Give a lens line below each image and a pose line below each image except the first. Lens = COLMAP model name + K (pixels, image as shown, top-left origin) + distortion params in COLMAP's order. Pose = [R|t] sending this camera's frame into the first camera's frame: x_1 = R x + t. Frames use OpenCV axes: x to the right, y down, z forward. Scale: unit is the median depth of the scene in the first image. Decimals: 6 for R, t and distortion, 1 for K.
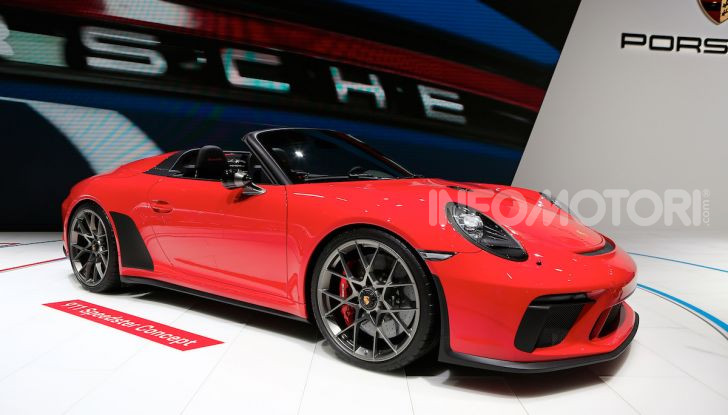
lens RADIAL K [[554.8, 0, 358.3], [0, 554.8, 207.6], [0, 0, 1]] dist [-0.086234, 0.011087]
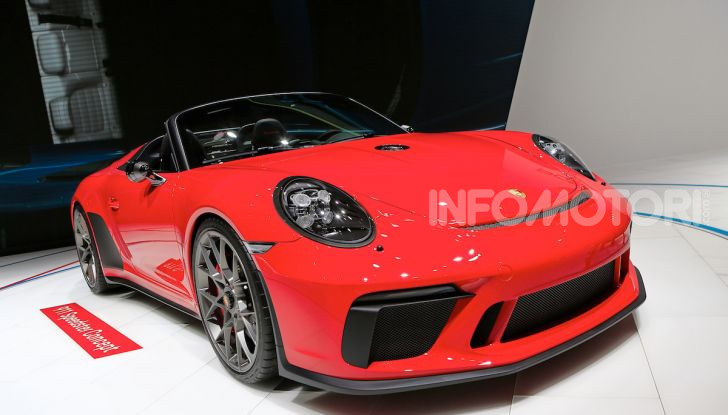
lens RADIAL K [[621.6, 0, 365.5], [0, 621.6, 209.6], [0, 0, 1]] dist [-0.063265, 0.002541]
pose [[0.937099, -0.092851, -0.336487, 0.538419], [0.118841, 0.991251, 0.057438, -0.002216], [0.328210, -0.093813, 0.939935, 0.180726]]
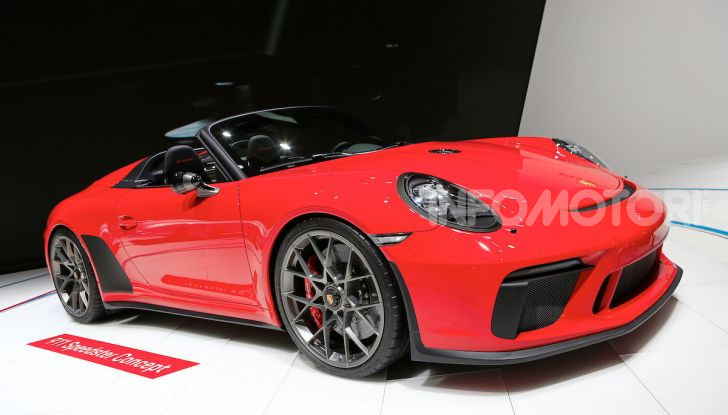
lens RADIAL K [[621.6, 0, 362.7], [0, 621.6, 205.8], [0, 0, 1]] dist [-0.063265, 0.002541]
pose [[0.981275, -0.149656, -0.121252, 0.201268], [0.154410, 0.987528, 0.030755, -0.000172], [0.115137, -0.048902, 0.992145, 0.041765]]
